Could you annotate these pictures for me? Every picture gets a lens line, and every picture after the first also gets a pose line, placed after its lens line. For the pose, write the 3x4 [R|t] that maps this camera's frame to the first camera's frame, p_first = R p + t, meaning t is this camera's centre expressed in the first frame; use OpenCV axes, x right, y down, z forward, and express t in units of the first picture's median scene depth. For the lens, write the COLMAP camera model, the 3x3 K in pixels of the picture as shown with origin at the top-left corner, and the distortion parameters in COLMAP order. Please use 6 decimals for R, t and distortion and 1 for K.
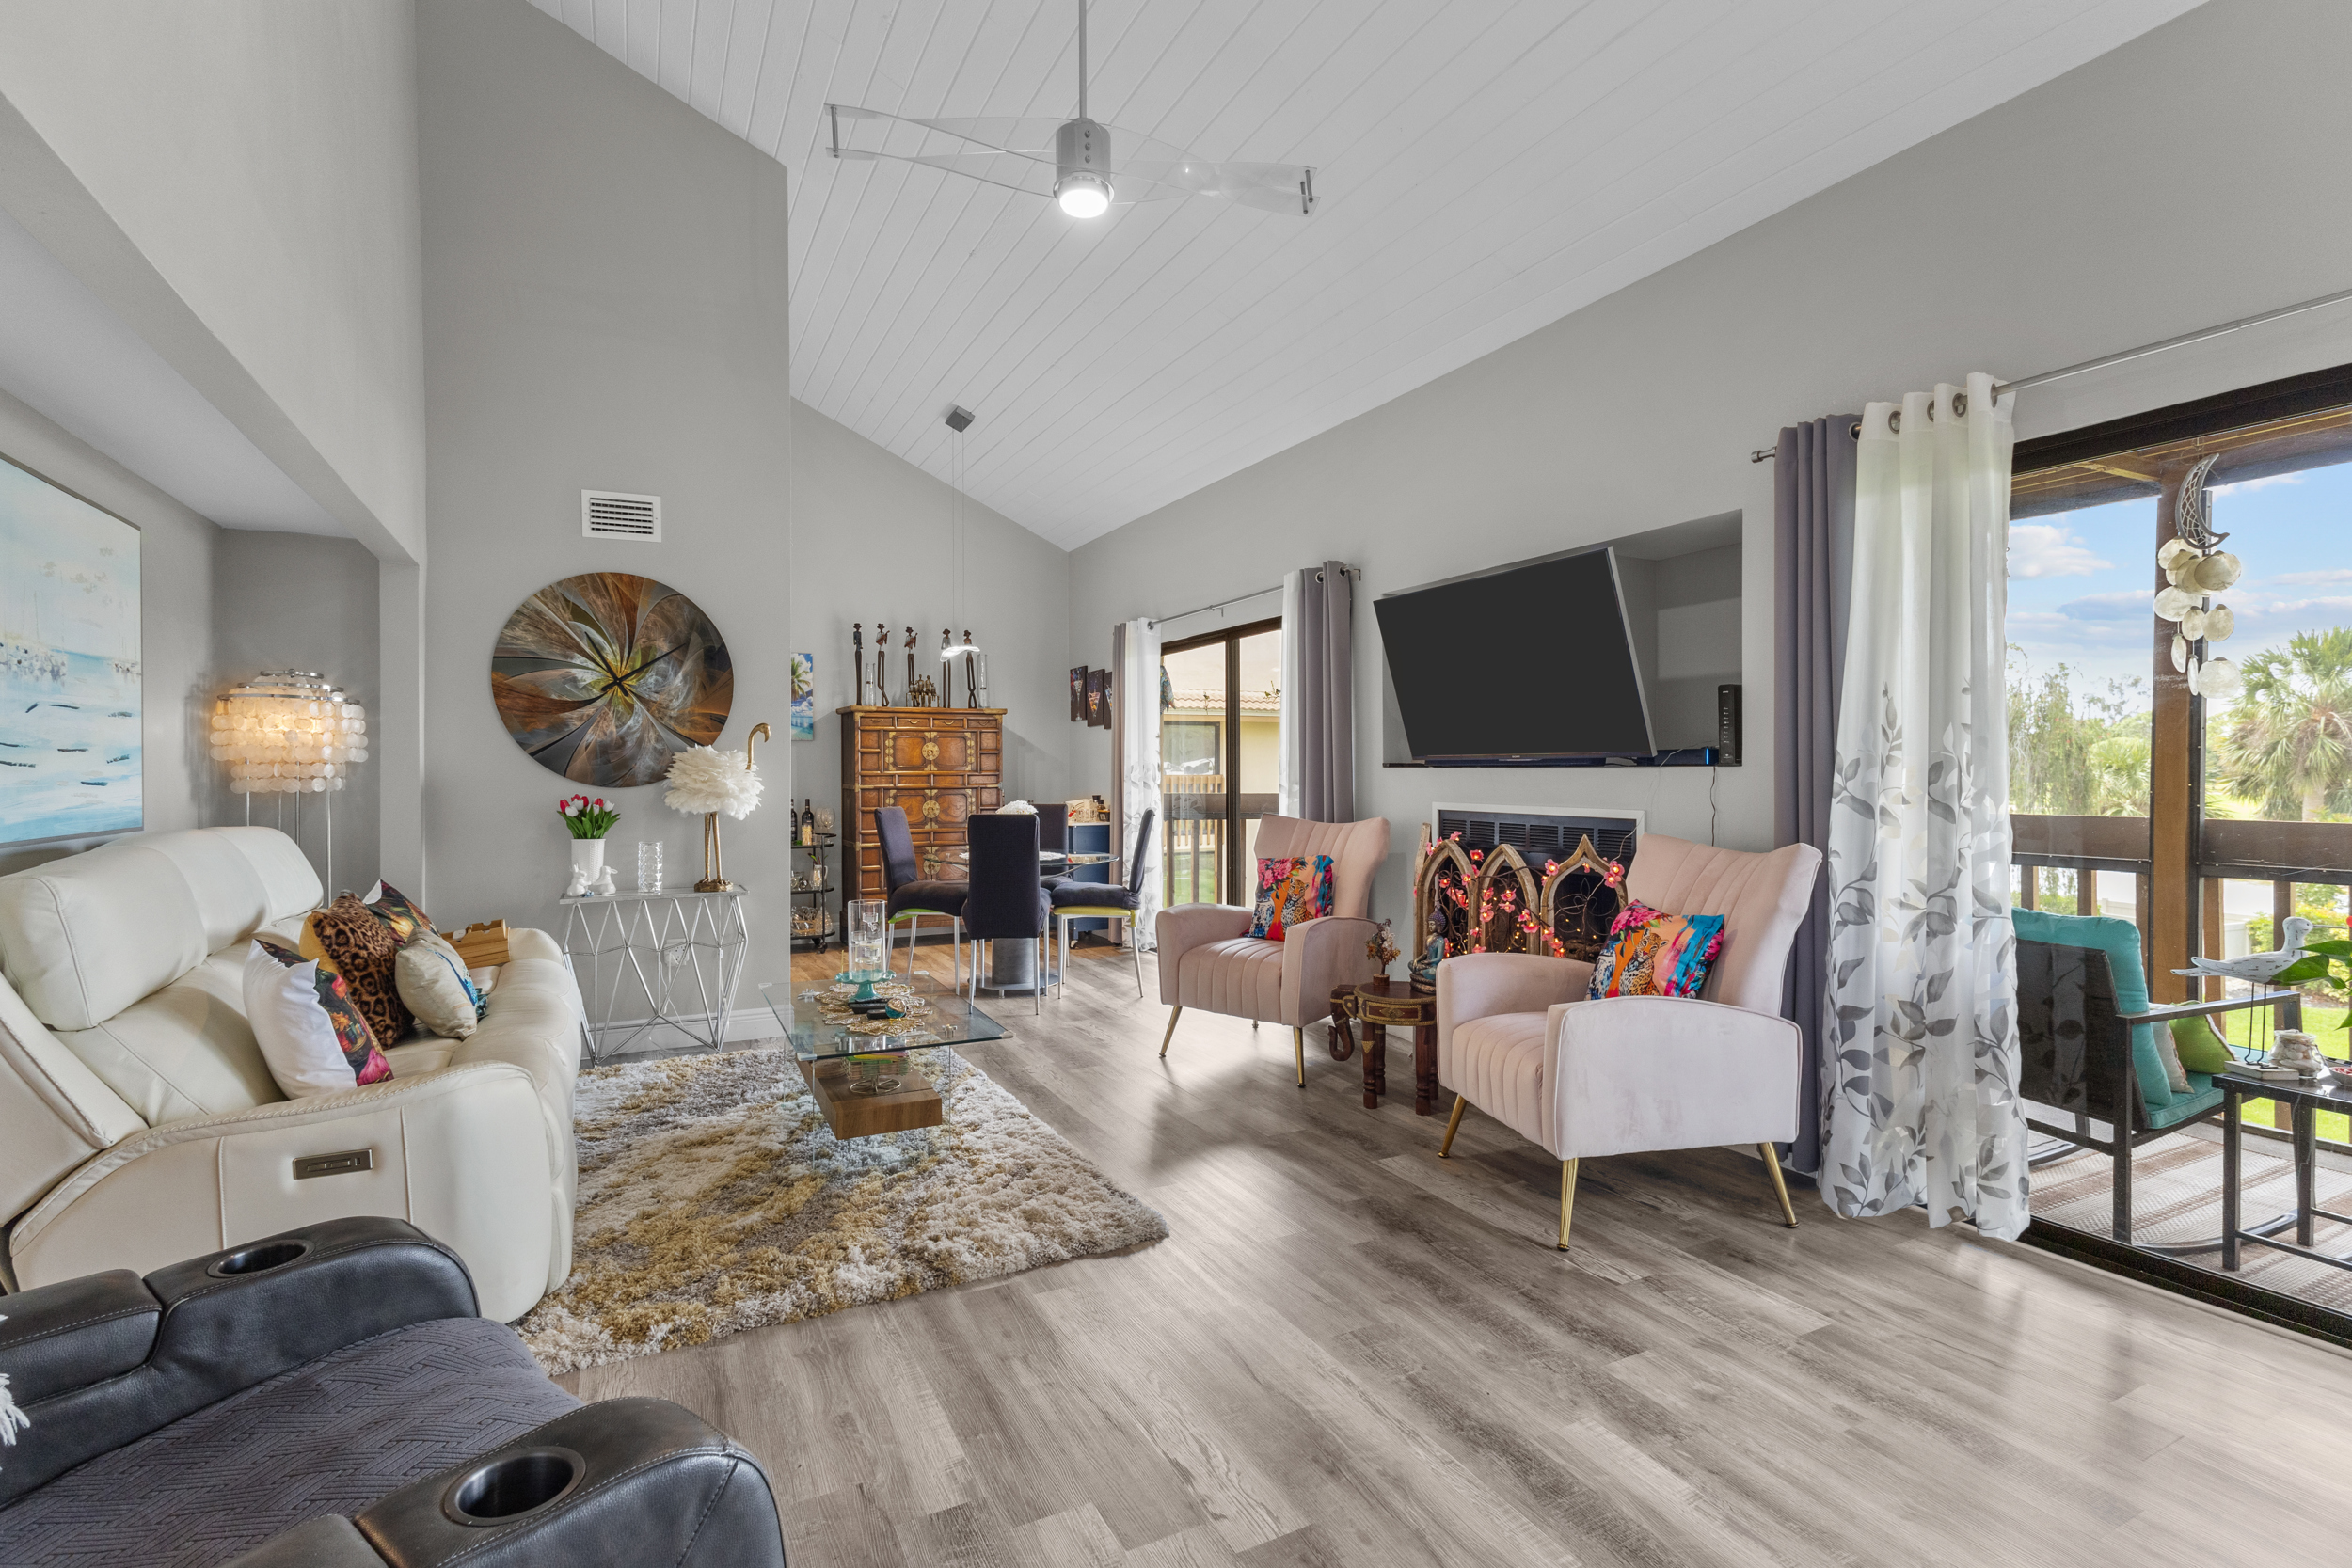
lens RADIAL K [[1090.1, 0, 1159.5], [0, 1090.1, 779.4], [0, 0, 1]] dist [0.002888, 0.001523]
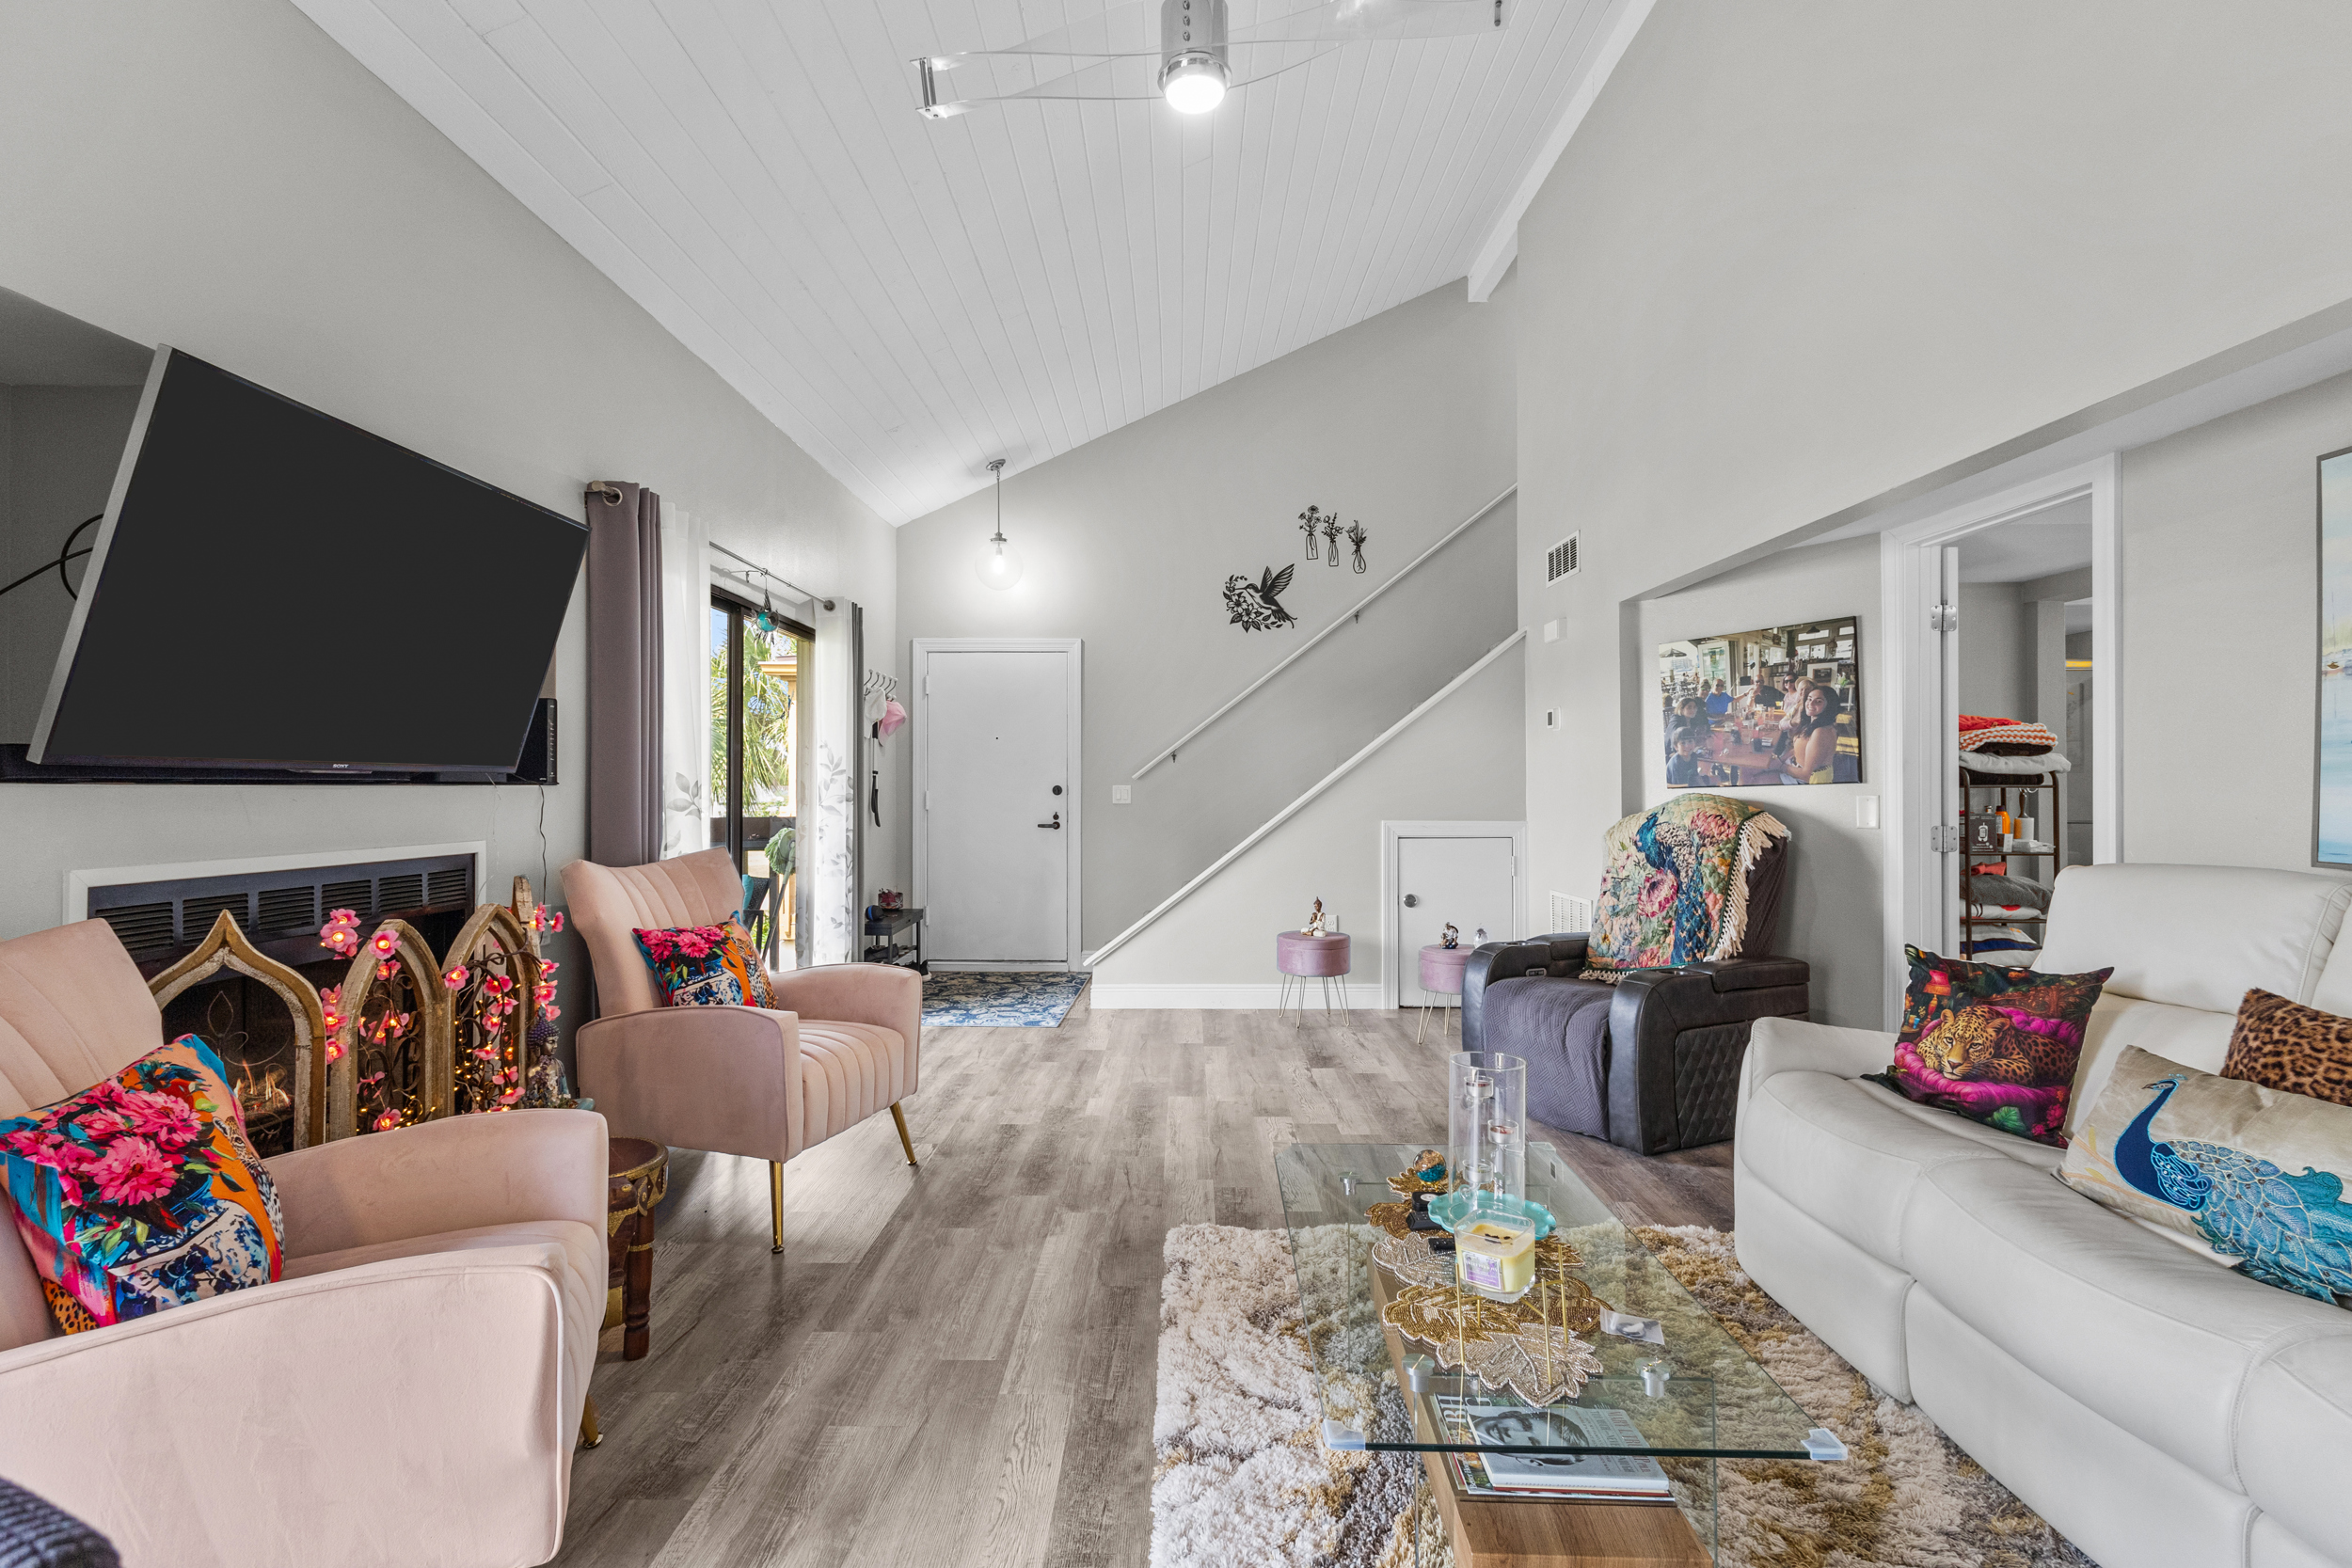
lens RADIAL K [[1090.1, 0, 1170.5], [0, 1090.1, 782.9], [0, 0, 1]] dist [0.002888, 0.001523]
pose [[-0.890380, 0.003086, 0.455207, -0.284046], [0.005147, 0.999981, 0.003287, -0.010292], [-0.455188, 0.005269, -0.890380, 1.179581]]
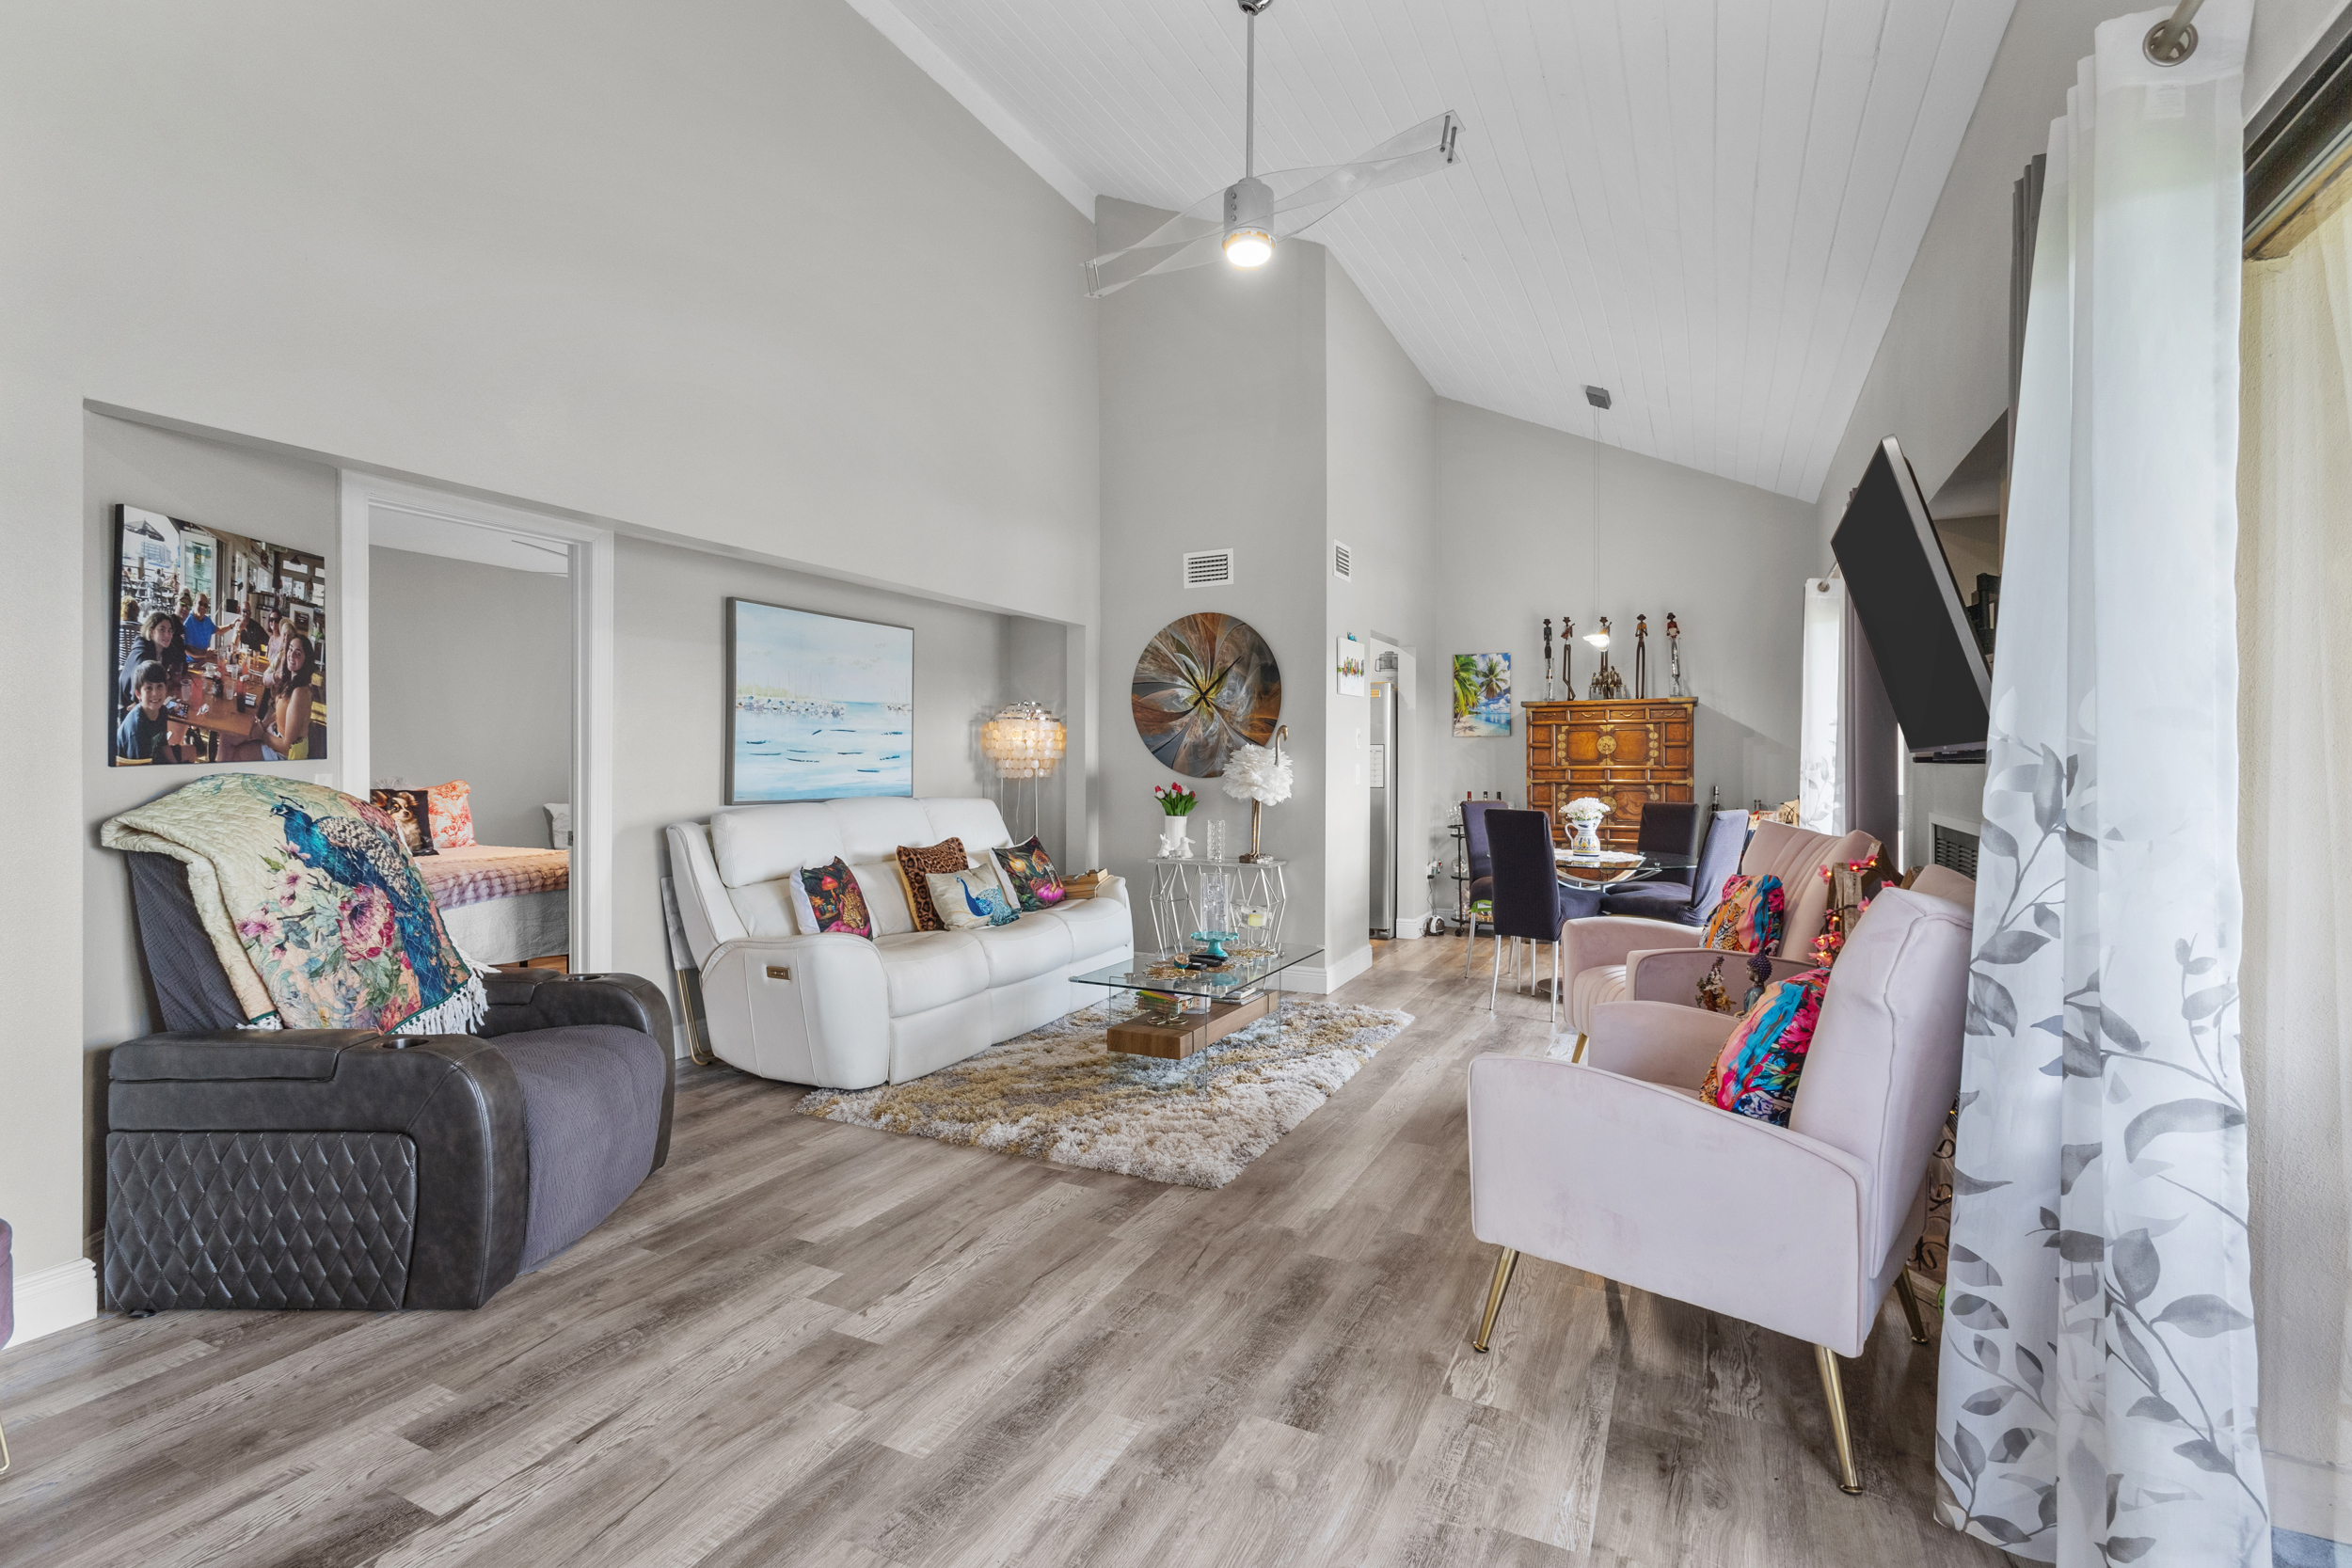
lens RADIAL K [[1090.1, 0, 1157.9], [0, 1090.1, 768.1], [0, 0, 1]] dist [0.002888, 0.001523]
pose [[0.595903, 0.005390, -0.803038, 0.522125], [-0.008902, 0.999960, 0.000106, -0.003512], [0.803007, 0.007085, 0.595927, 0.183510]]
